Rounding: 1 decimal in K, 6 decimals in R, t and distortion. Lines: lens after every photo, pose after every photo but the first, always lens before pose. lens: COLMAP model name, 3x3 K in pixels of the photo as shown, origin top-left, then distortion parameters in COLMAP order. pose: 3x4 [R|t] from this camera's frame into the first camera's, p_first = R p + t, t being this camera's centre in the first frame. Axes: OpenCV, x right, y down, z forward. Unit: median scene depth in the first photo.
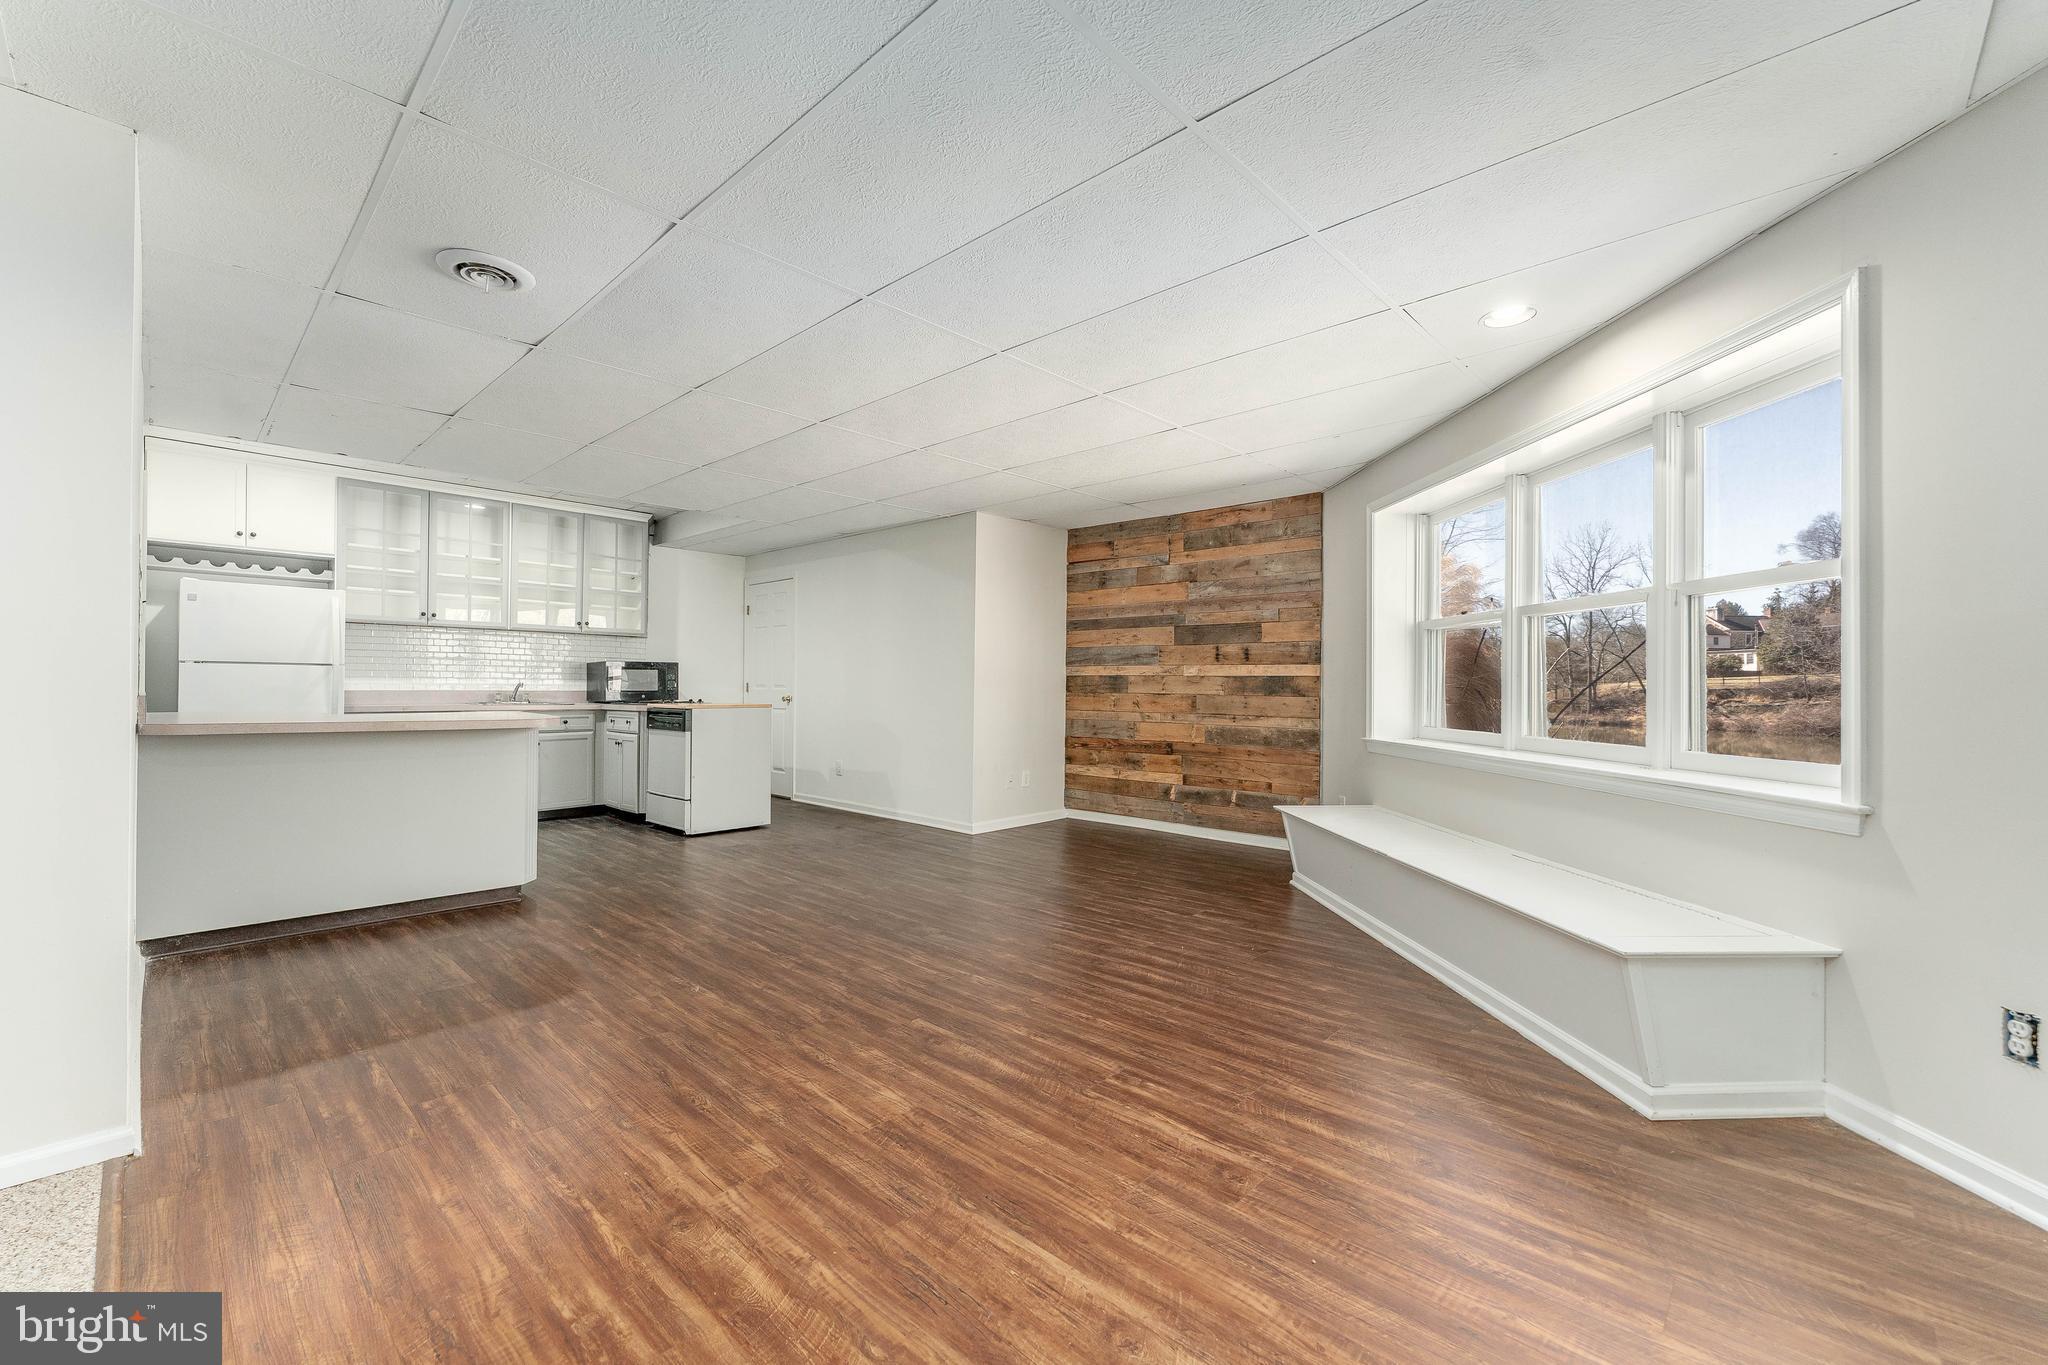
lens RADIAL K [[834.3, 0, 1019.9], [0, 834.3, 683.9], [0, 0, 1]] dist [-0.000899, -0.000084]
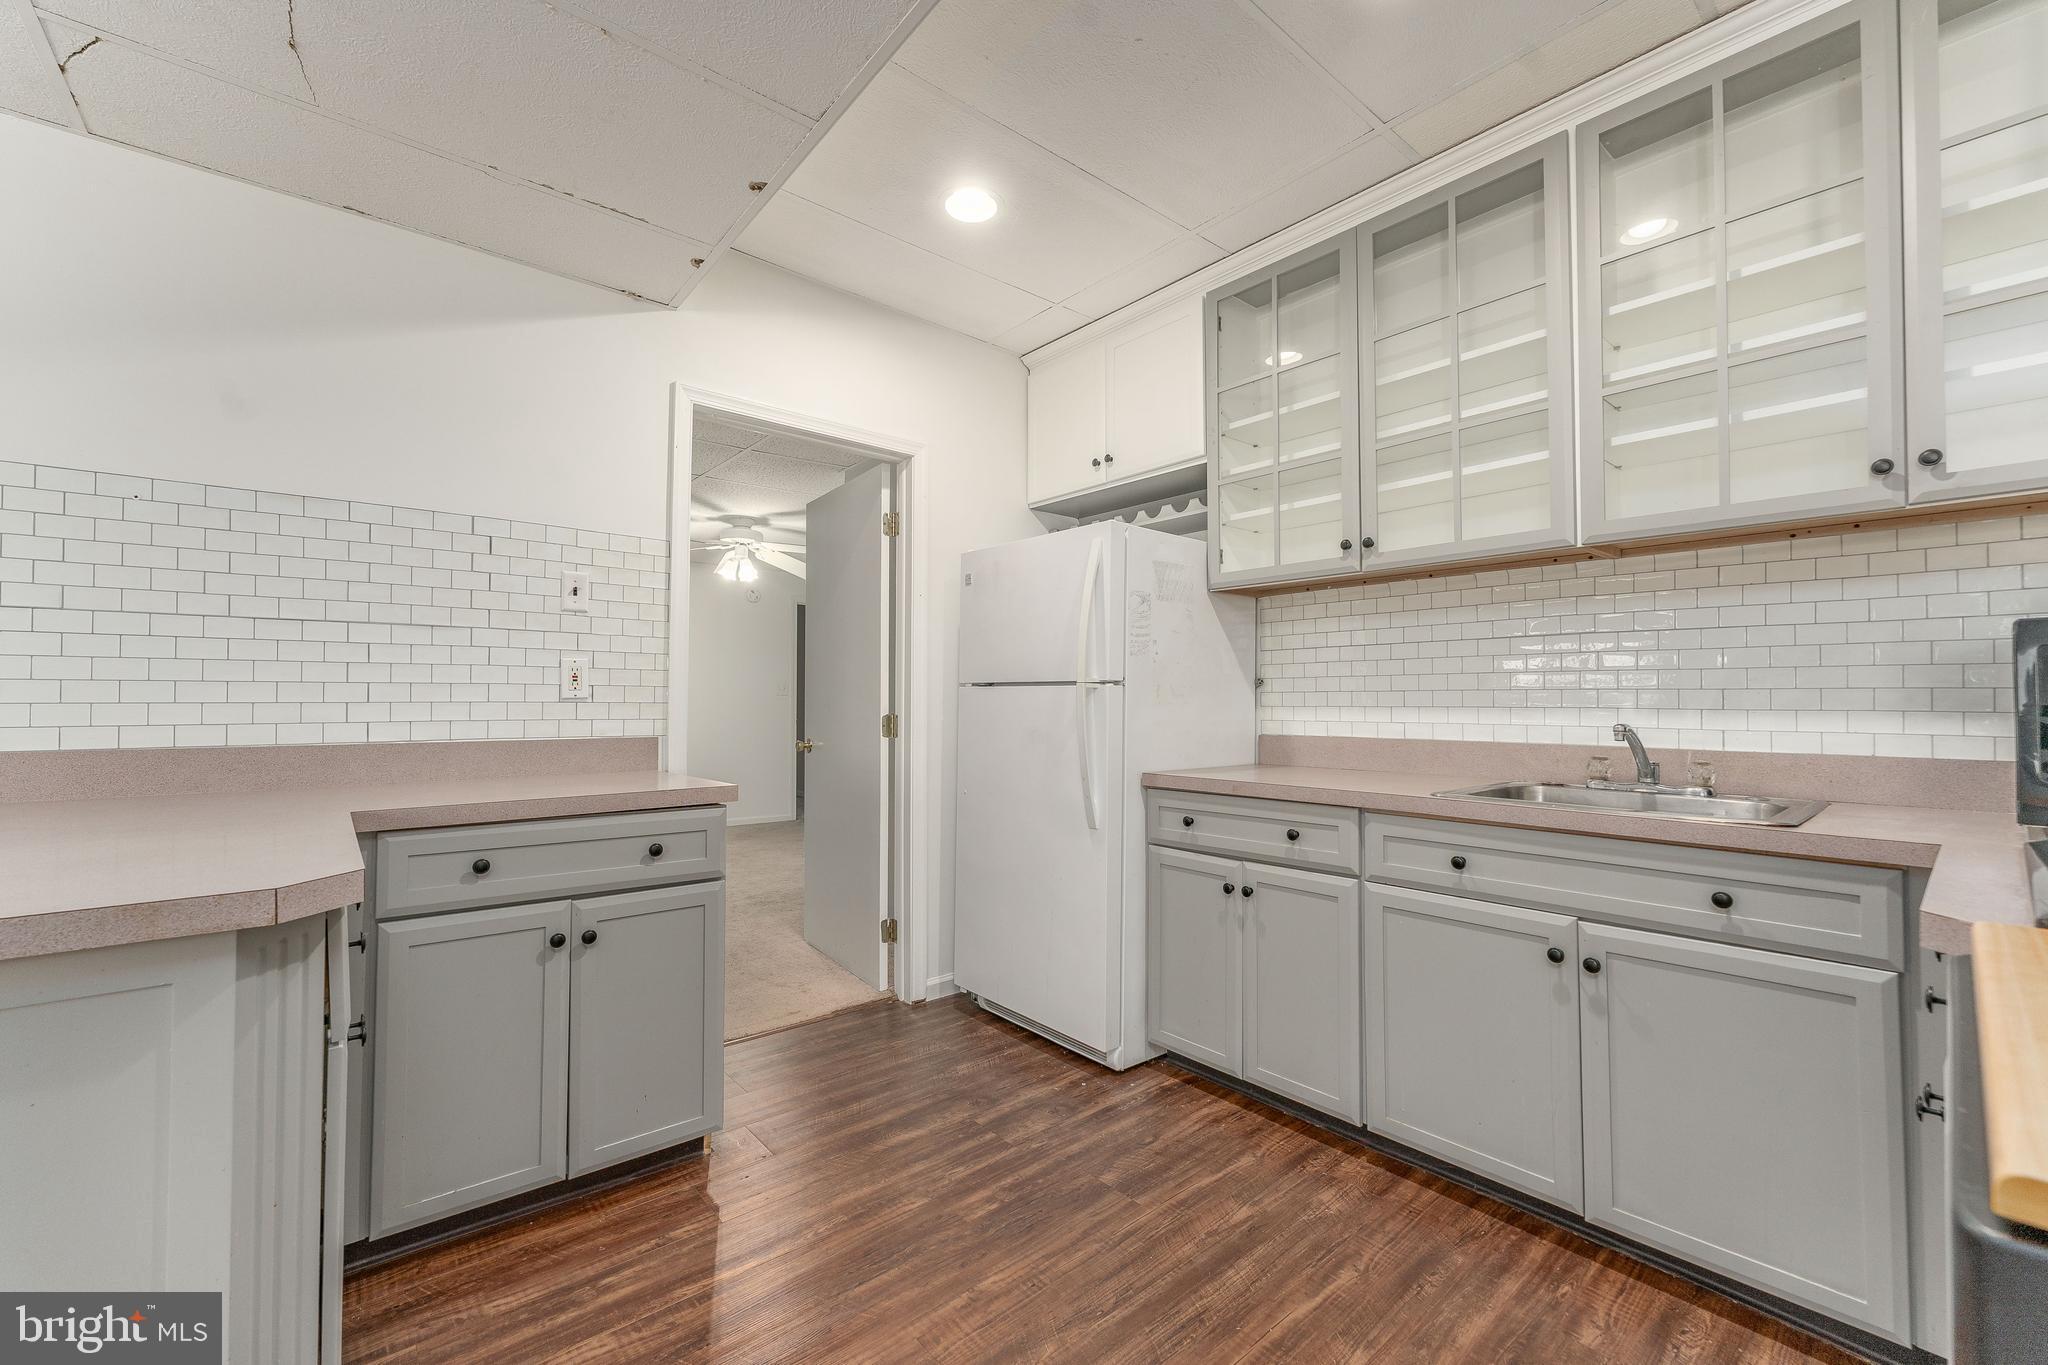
lens RADIAL K [[834.3, 0, 1019.9], [0, 834.3, 683.9], [0, 0, 1]] dist [-0.000899, -0.000084]
pose [[-0.108358, -0.028356, -0.993707, -0.328171], [0.000051, 0.999593, -0.028530, -0.008302], [0.994112, -0.003142, -0.108312, 0.933816]]
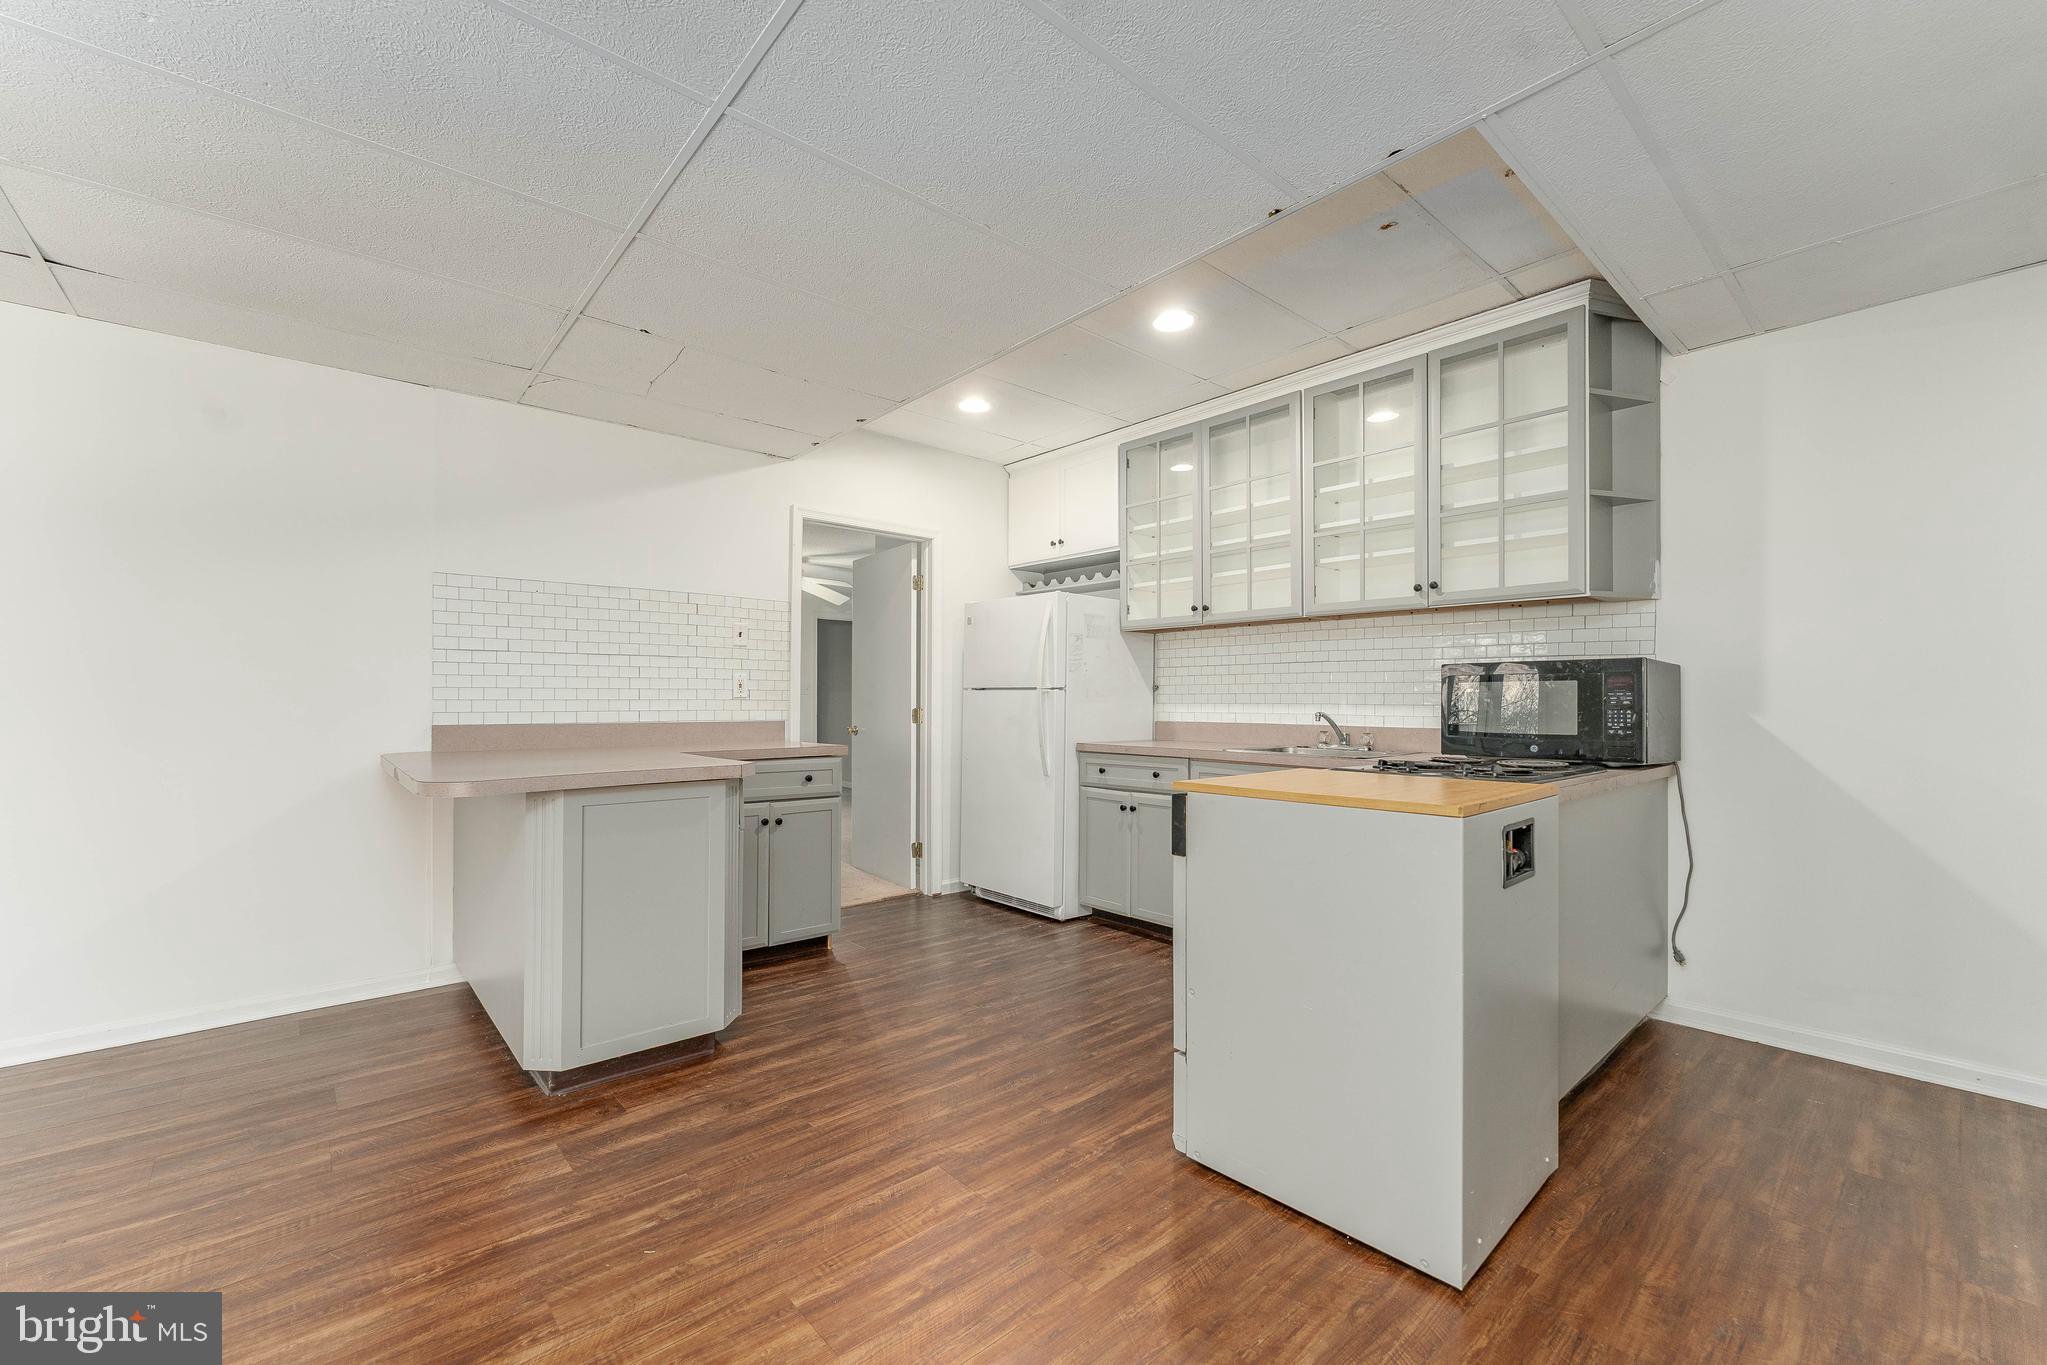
lens RADIAL K [[839.8, 0, 1016.5], [0, 839.8, 686.5], [0, 0, 1]] dist [-0.000287, -0.000050]
pose [[-0.092919, -0.024228, -0.995379, -0.036153], [-0.001049, 0.999706, -0.024235, -0.005421], [0.995673, -0.001208, -0.092917, 0.966287]]
